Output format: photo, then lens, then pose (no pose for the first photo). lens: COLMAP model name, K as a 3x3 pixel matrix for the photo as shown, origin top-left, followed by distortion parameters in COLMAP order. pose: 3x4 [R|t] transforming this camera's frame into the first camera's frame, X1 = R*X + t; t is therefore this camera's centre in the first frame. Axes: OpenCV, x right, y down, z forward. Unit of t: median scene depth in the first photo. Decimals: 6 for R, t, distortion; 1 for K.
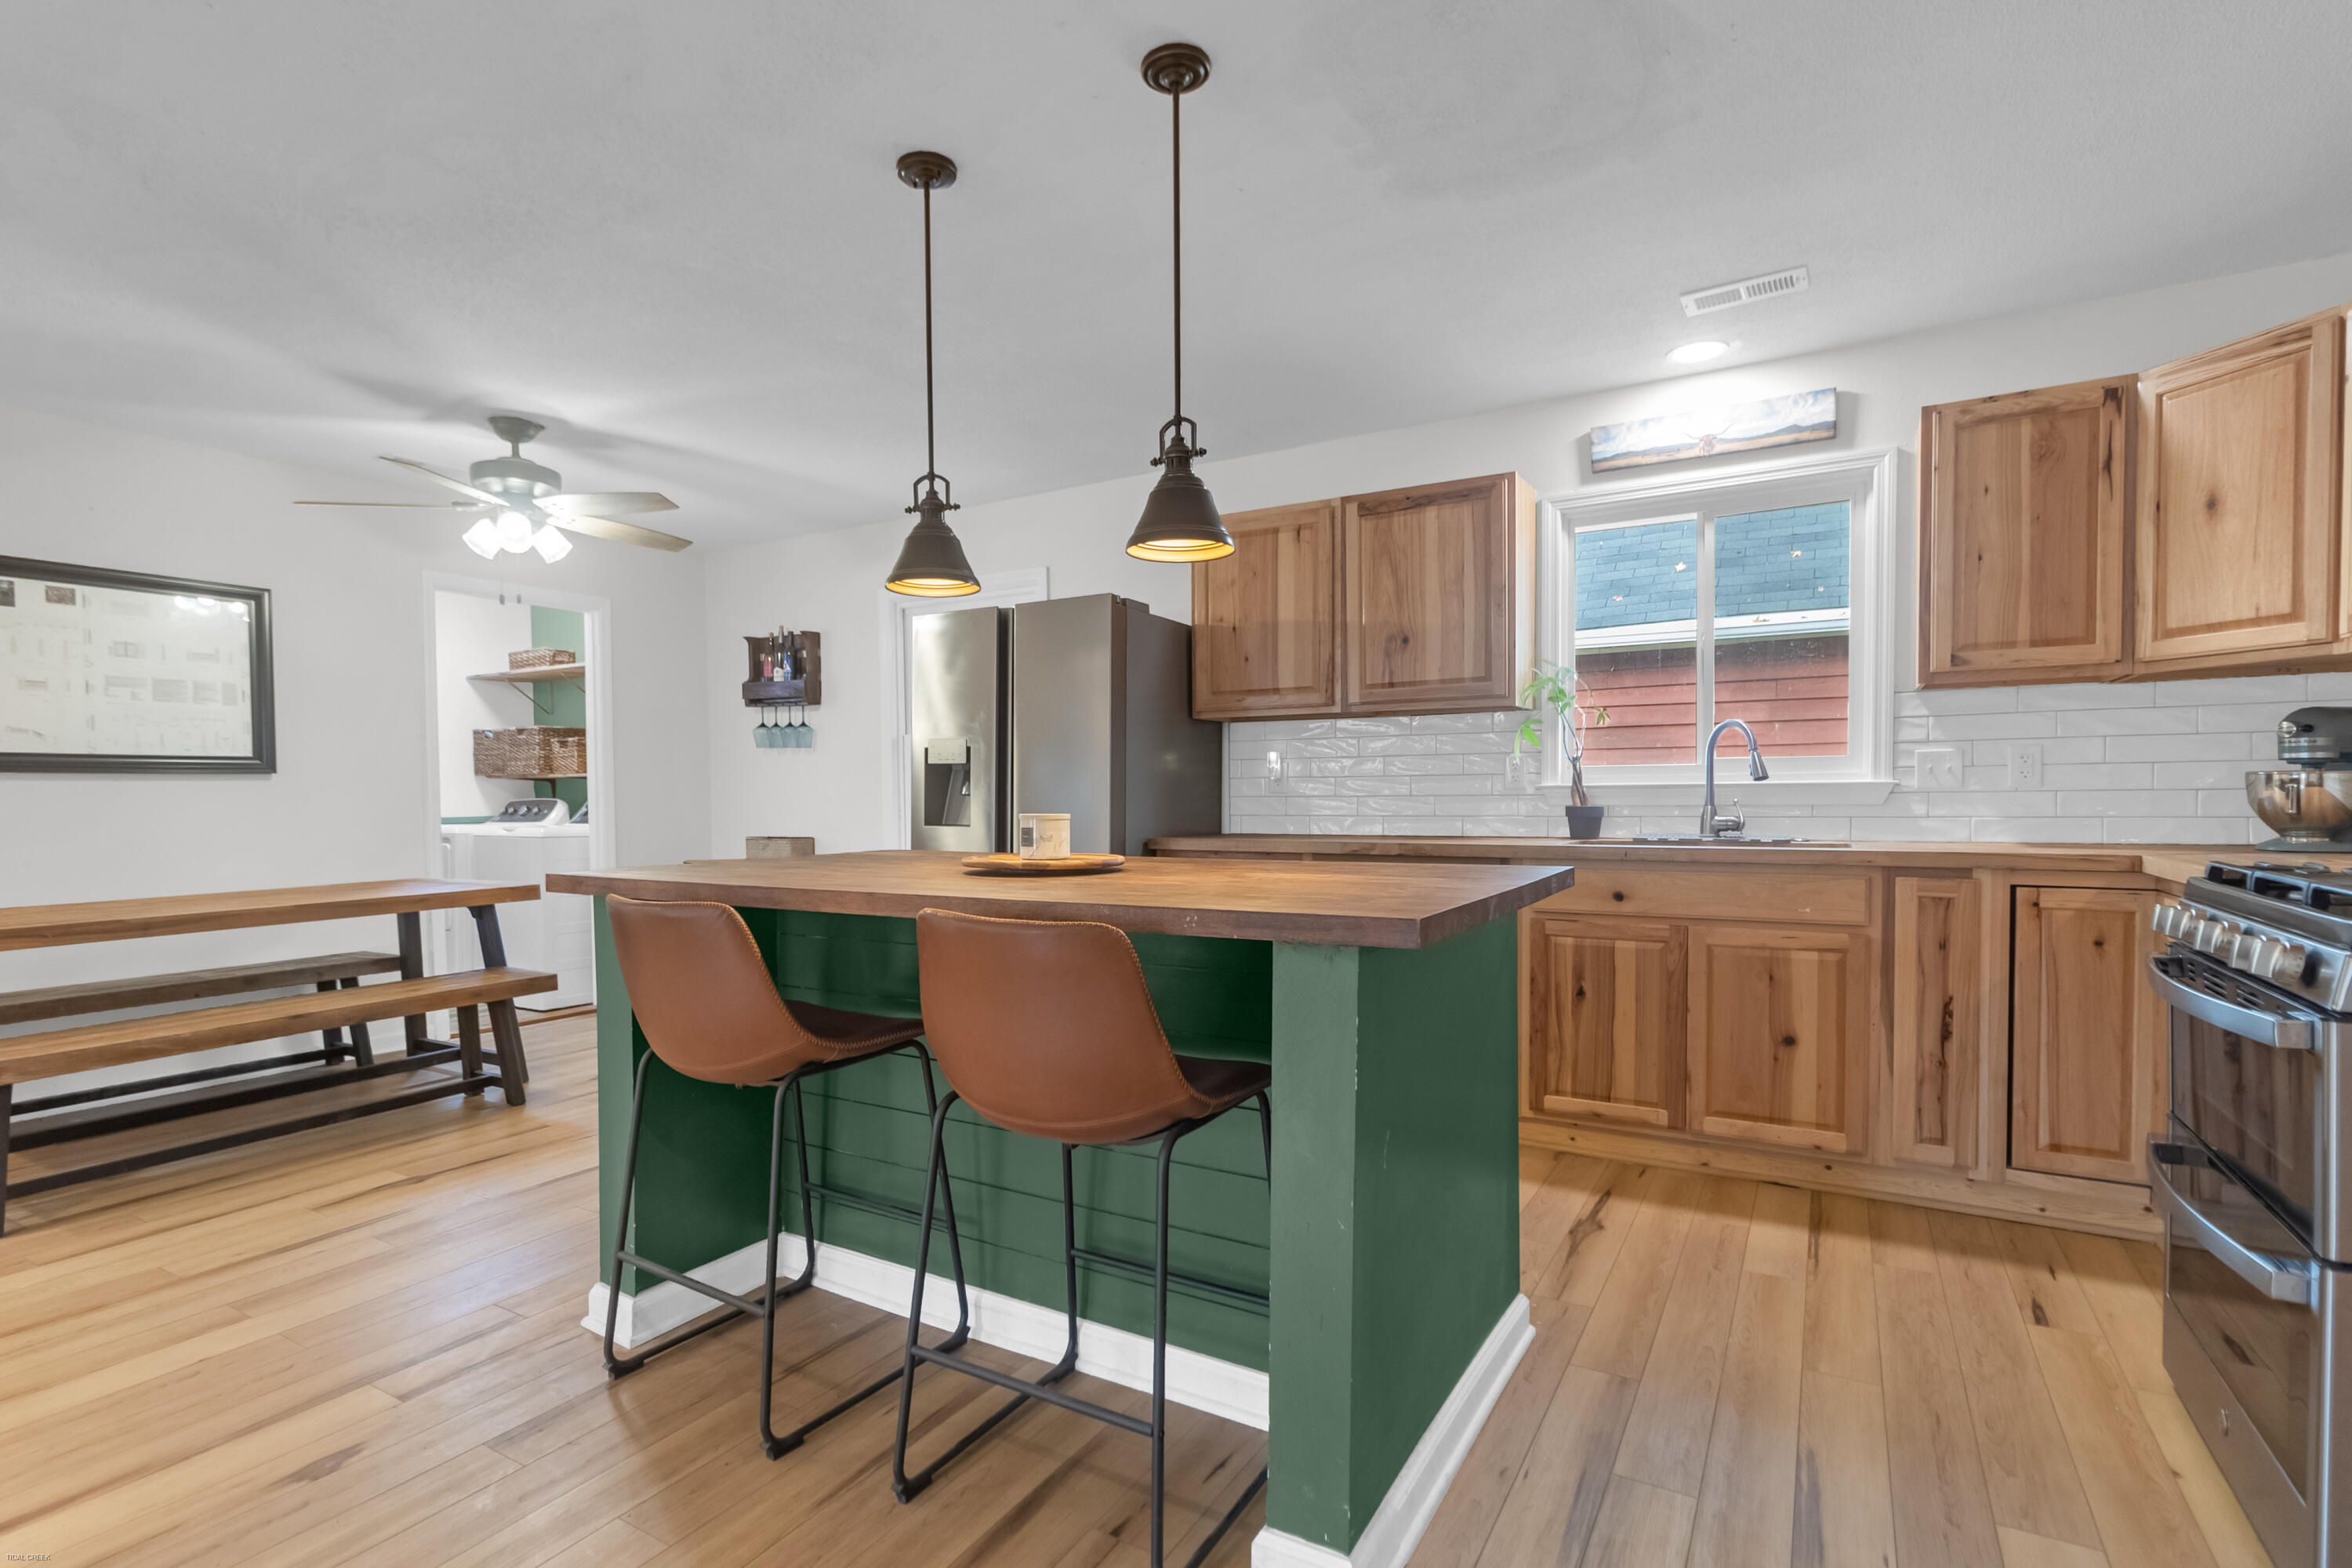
lens RADIAL K [[1118.0, 0, 1159.8], [0, 1118.0, 821.2], [0, 0, 1]] dist [0.002621, 0.000545]
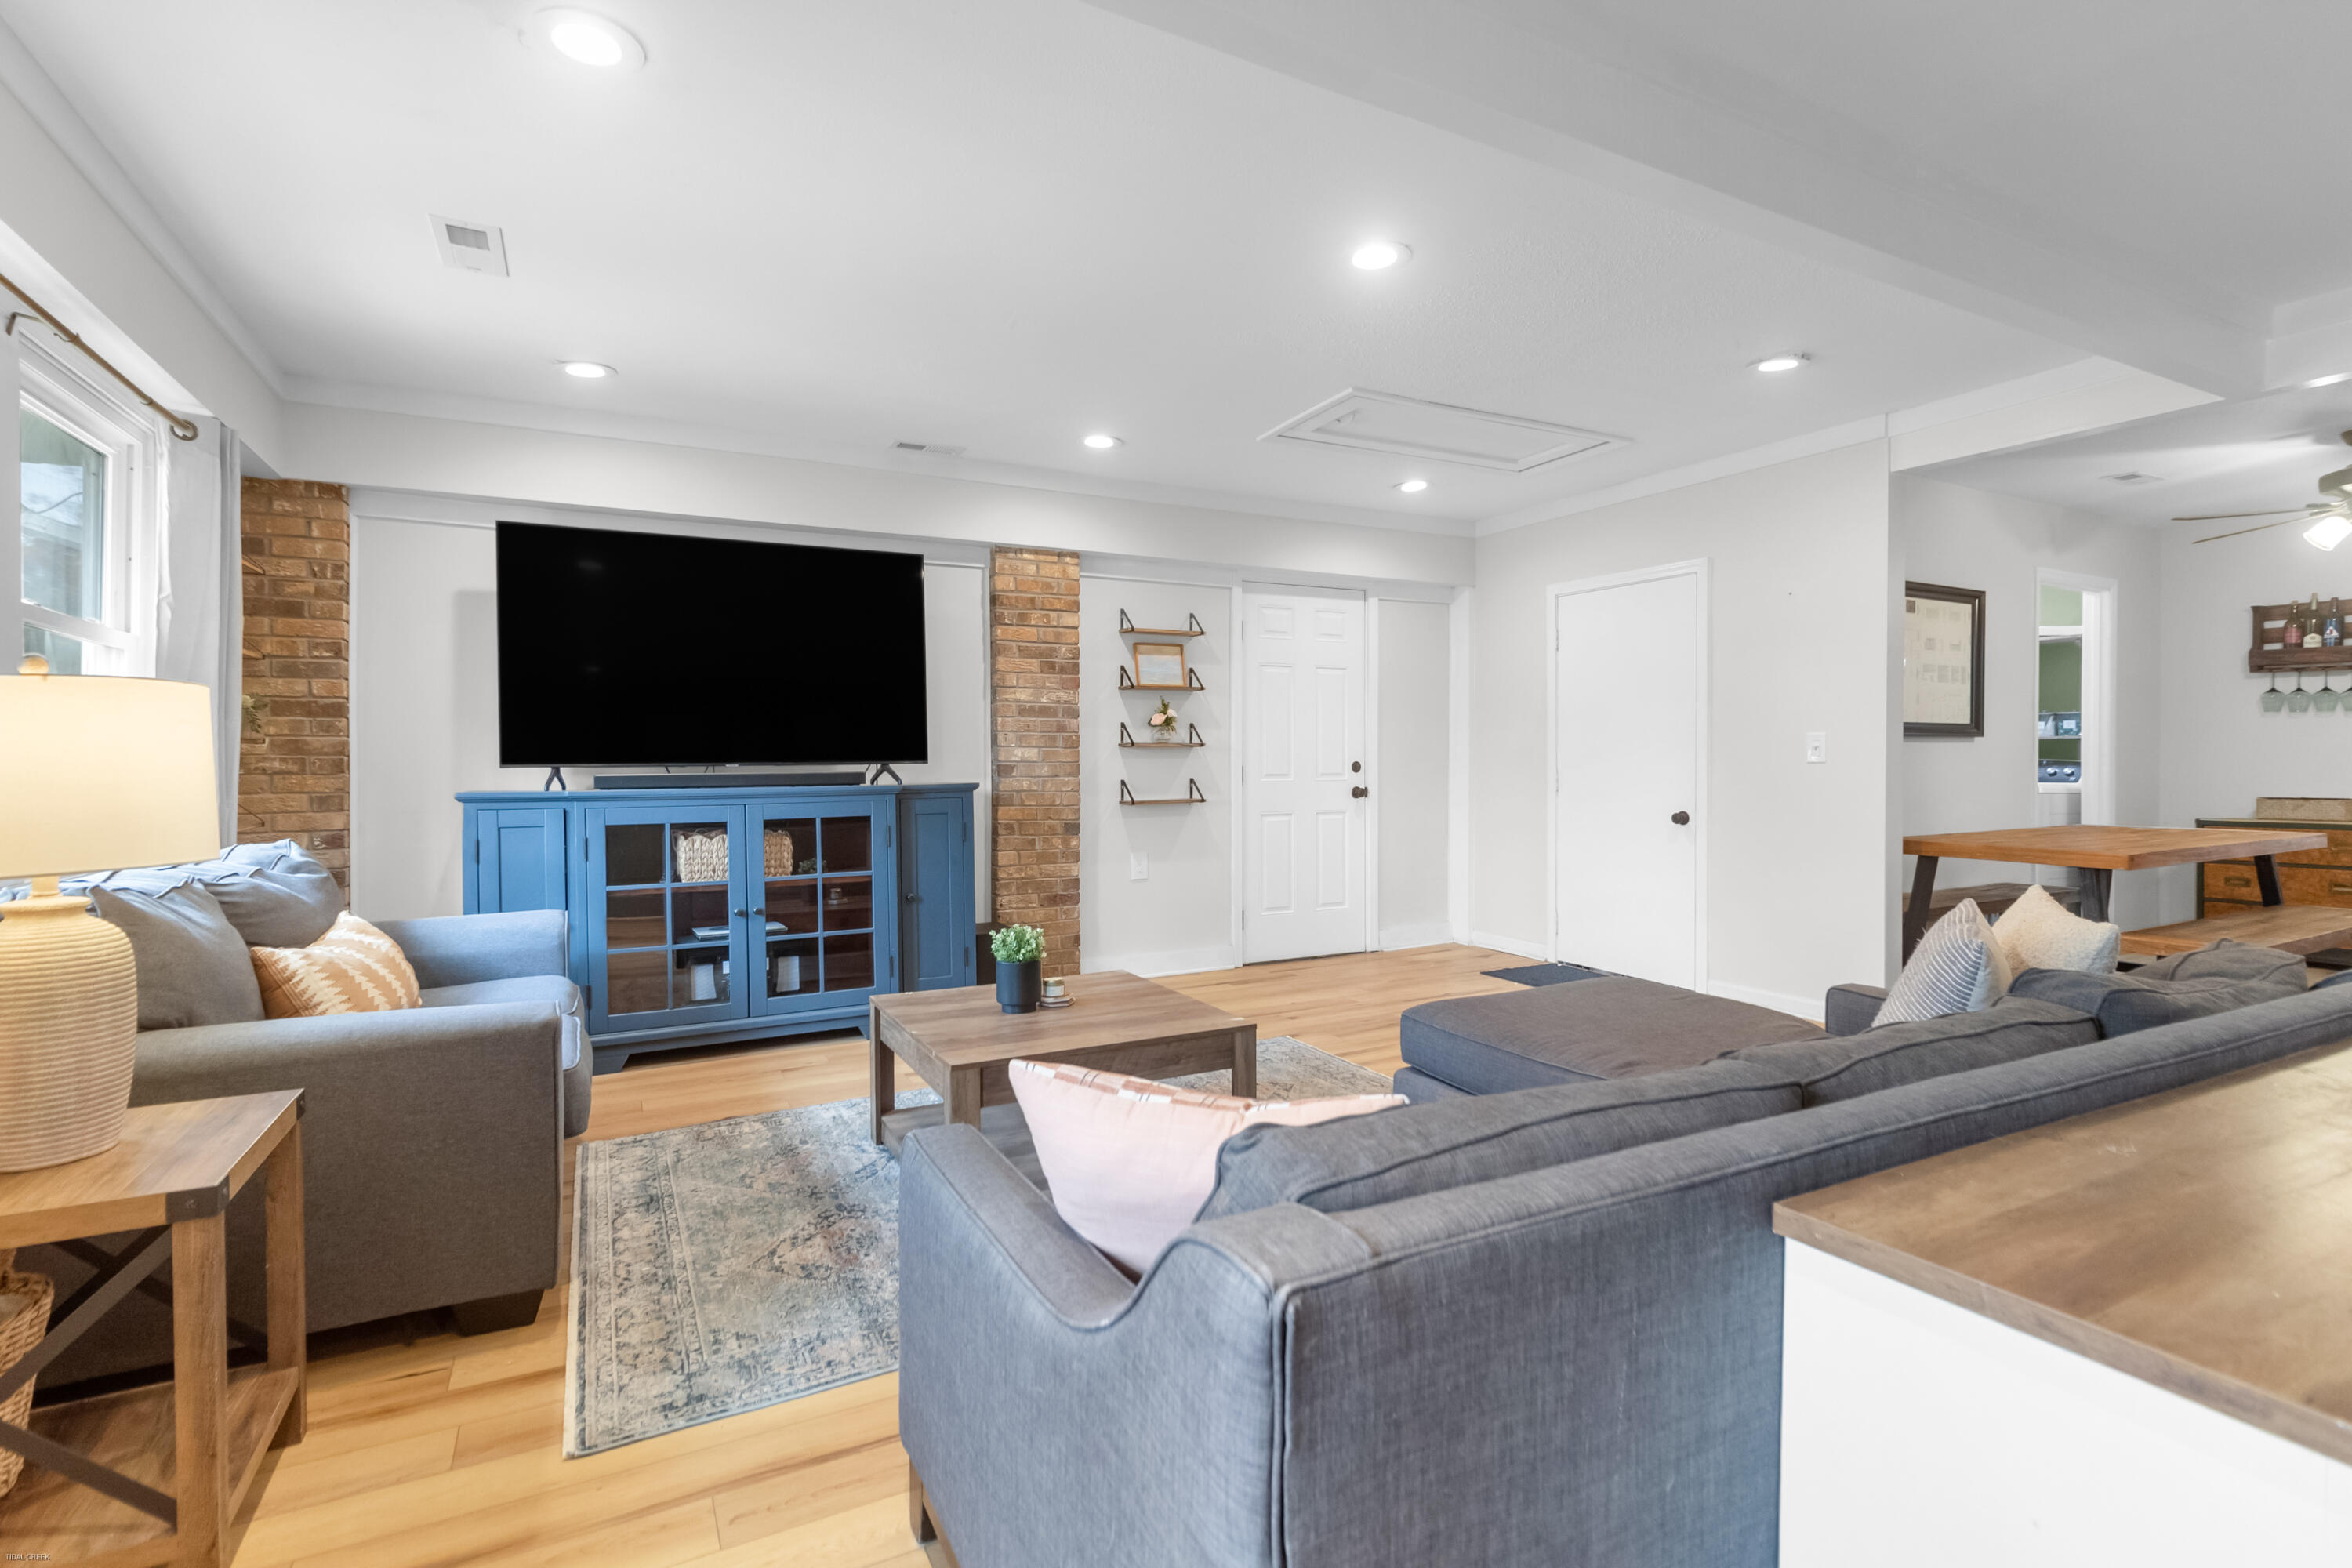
lens RADIAL K [[1093.5, 0, 1171.2], [0, 1093.5, 769.4], [0, 0, 1]] dist [0.001695, 0.000969]
pose [[0.856100, 0.013412, -0.516636, -1.376065], [-0.020977, 0.999741, -0.008808, 0.035538], [0.516384, 0.018378, 0.856160, -0.778143]]
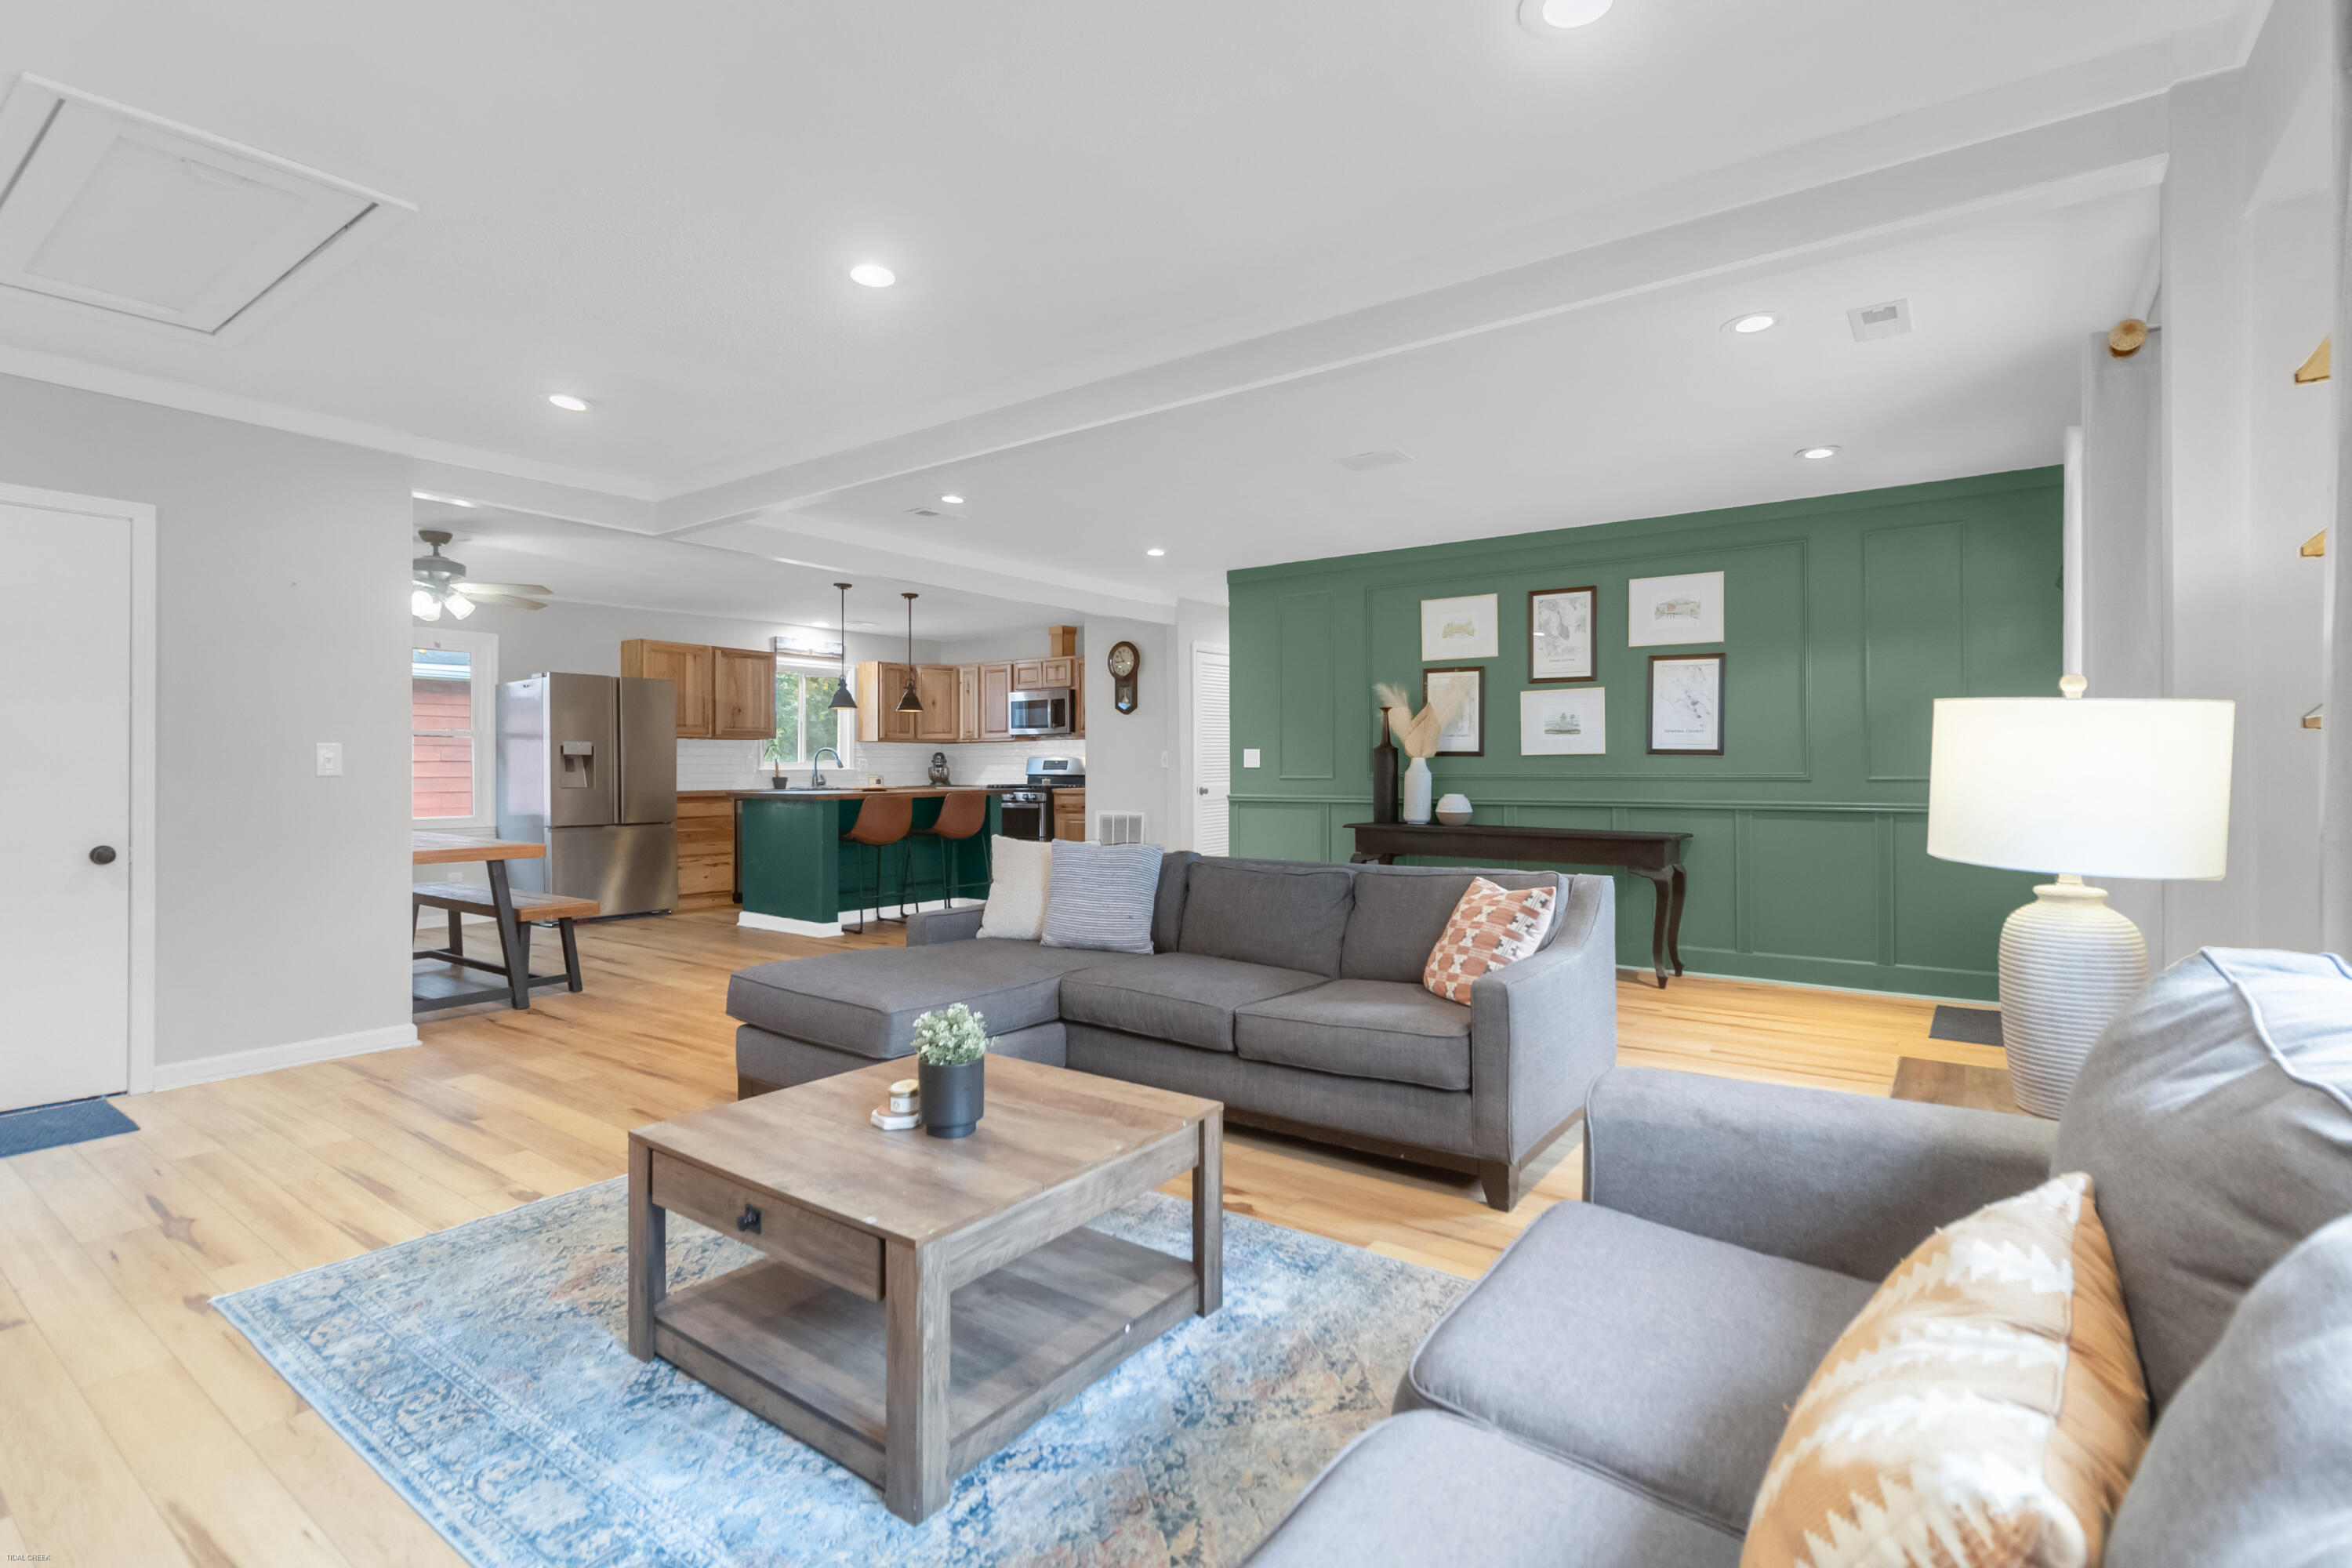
lens RADIAL K [[1093.5, 0, 1171.2], [0, 1093.5, 769.4], [0, 0, 1]] dist [0.001695, 0.000969]
pose [[0.094977, 0.008378, 0.995444, -2.657834], [0.027459, 0.999562, -0.011032, 0.028553], [-0.995101, 0.028382, 0.094705, -0.222985]]
